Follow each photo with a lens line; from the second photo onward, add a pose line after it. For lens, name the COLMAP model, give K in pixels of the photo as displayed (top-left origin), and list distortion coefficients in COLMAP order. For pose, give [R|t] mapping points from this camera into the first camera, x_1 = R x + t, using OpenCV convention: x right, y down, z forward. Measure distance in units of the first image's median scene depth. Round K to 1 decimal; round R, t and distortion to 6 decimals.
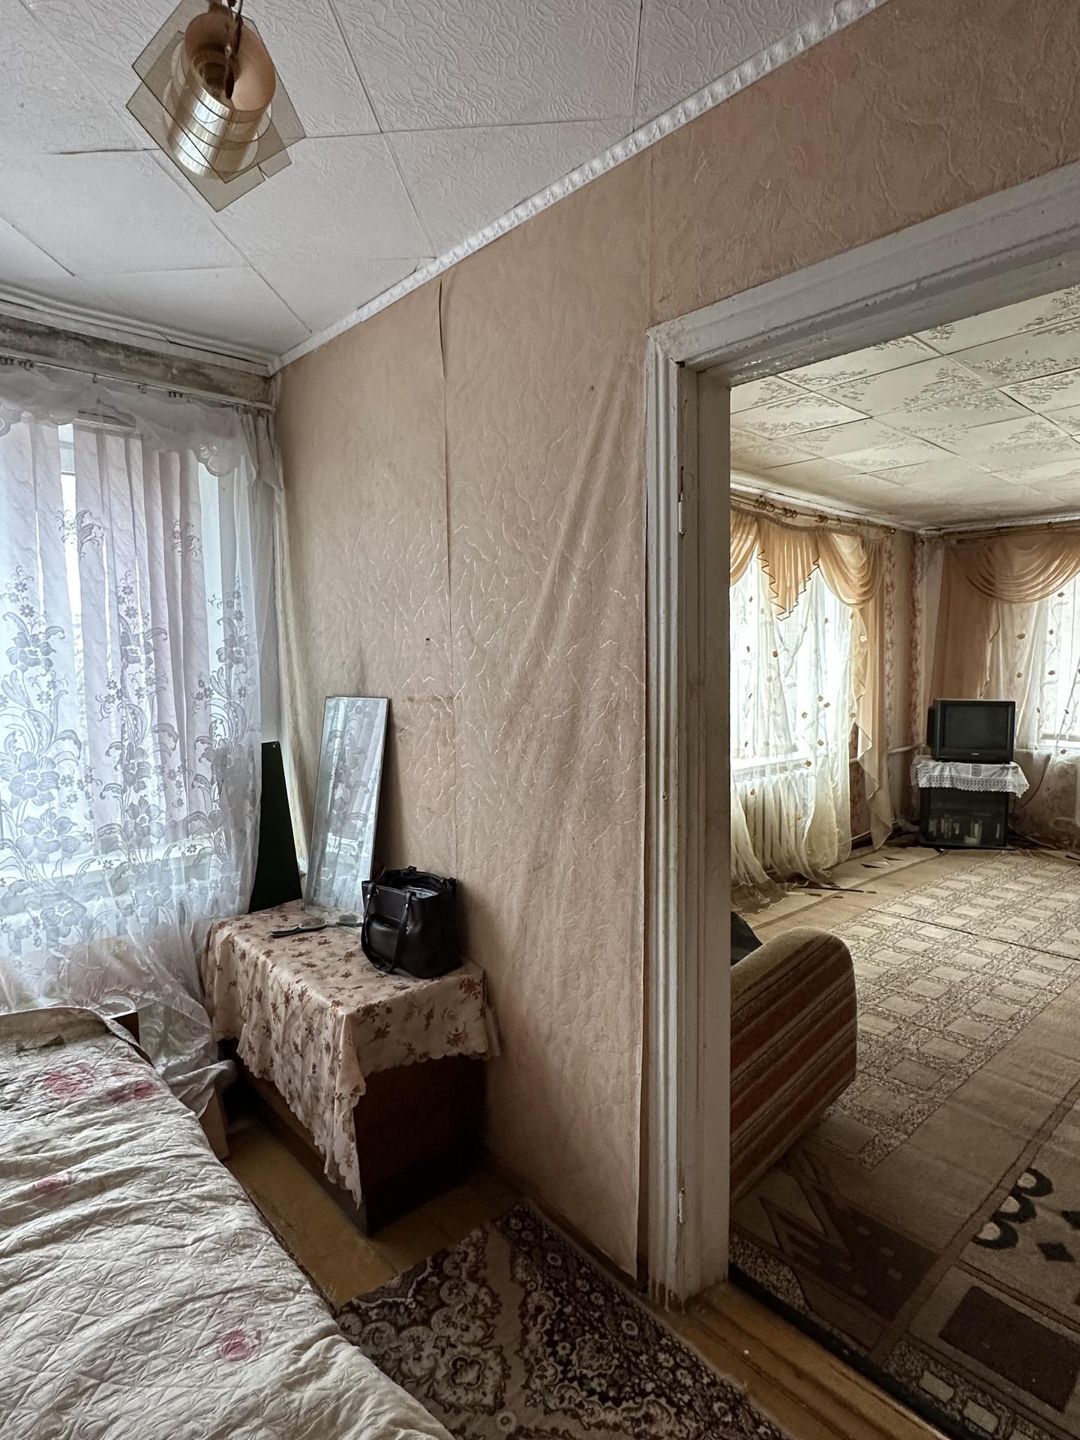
lens RADIAL K [[774.8, 0, 537.9], [0, 774.8, 720.5], [0, 0, 1]] dist [-0.002611, 0.000263]
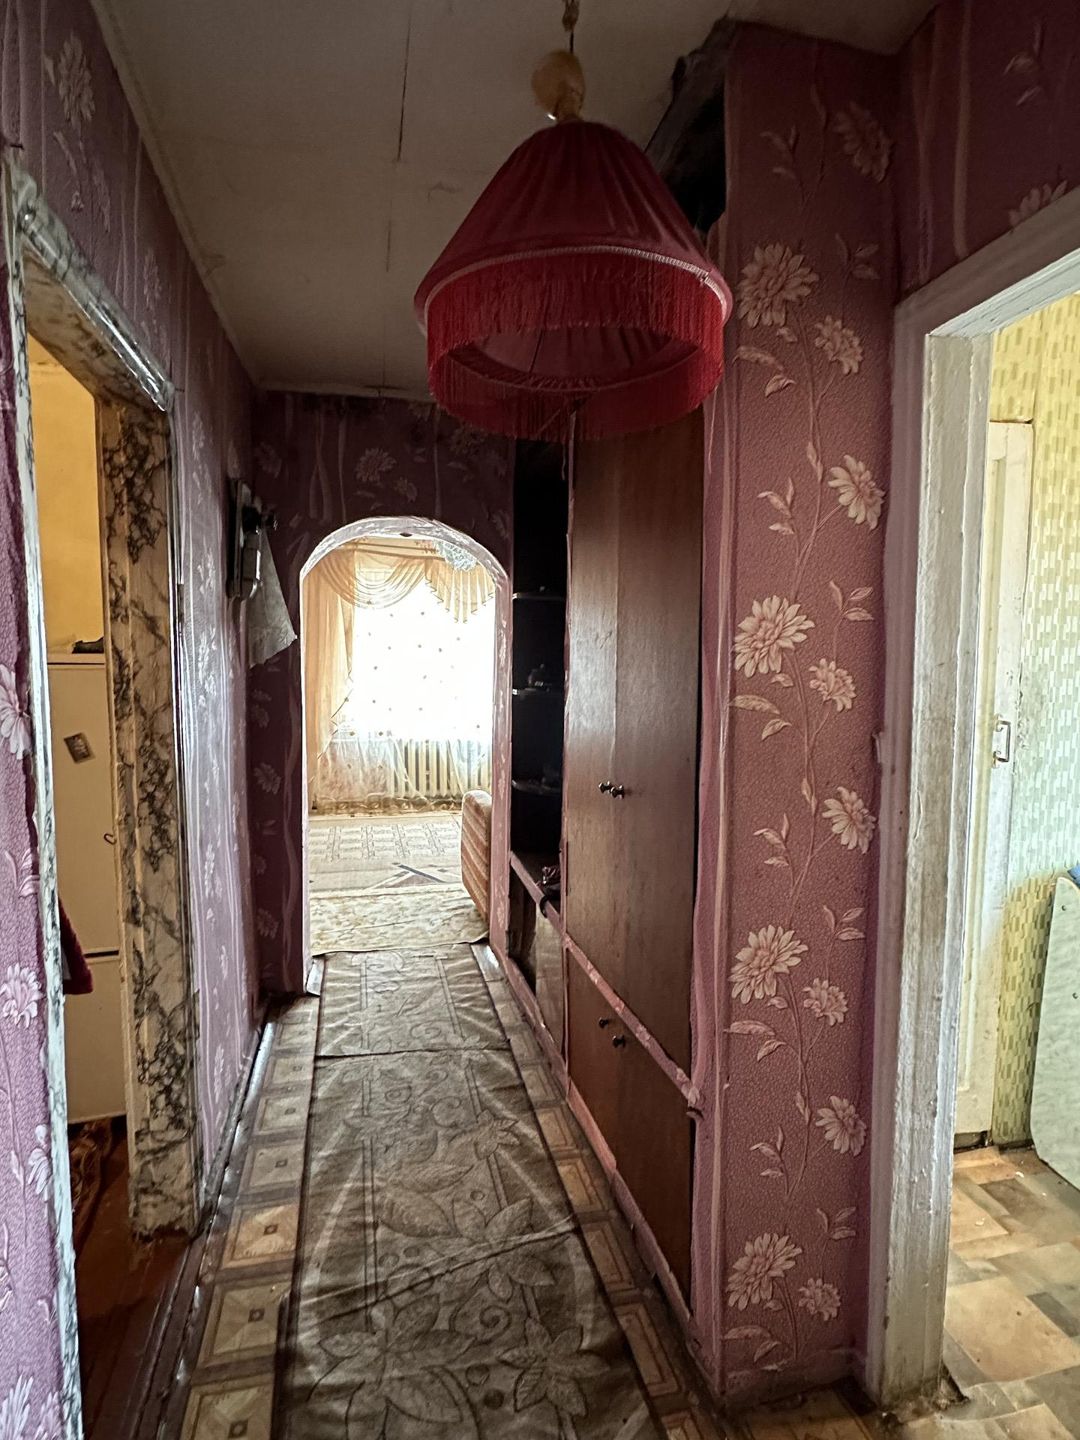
lens RADIAL K [[774.8, 0, 542.3], [0, 774.8, 718.4], [0, 0, 1]] dist [-0.002611, 0.000263]
pose [[0.884011, 0.046652, -0.465132, 0.982626], [-0.045068, 0.998878, 0.014532, 0.012457], [0.465288, 0.008116, 0.885122, -0.188721]]
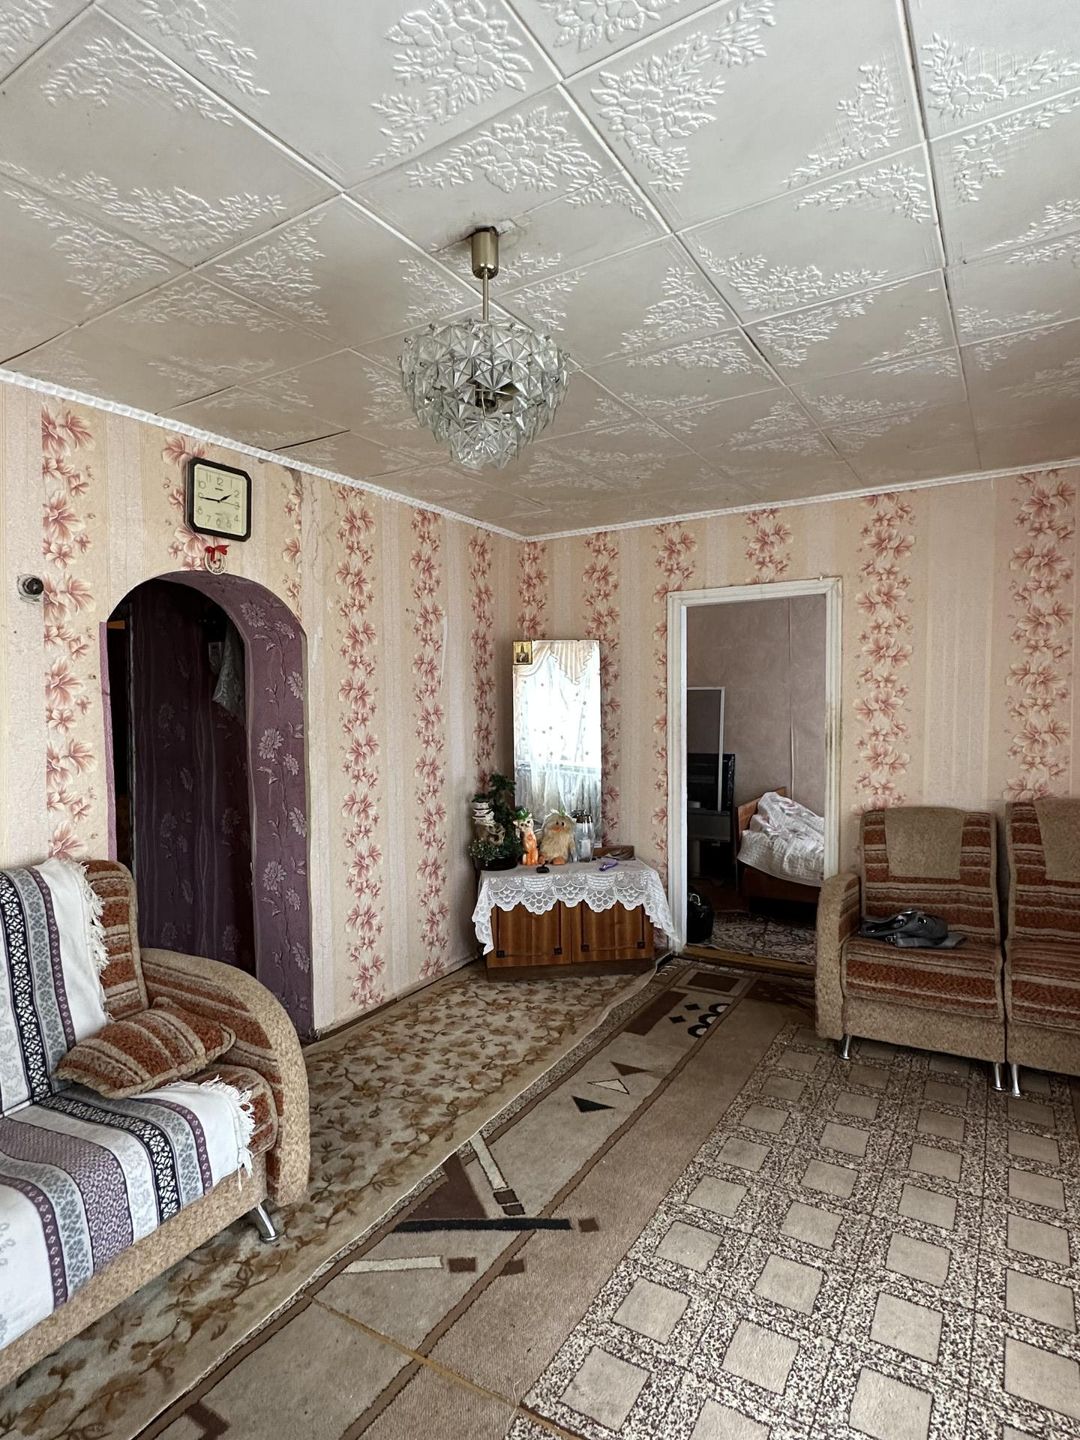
lens RADIAL K [[774.8, 0, 537.9], [0, 774.8, 722.7], [0, 0, 1]] dist [-0.002611, 0.000263]
pose [[-0.955654, 0.027750, -0.293183, 0.529467], [-0.003112, 0.994543, 0.104278, -0.077613], [0.294477, 0.100566, -0.950353, 0.887611]]
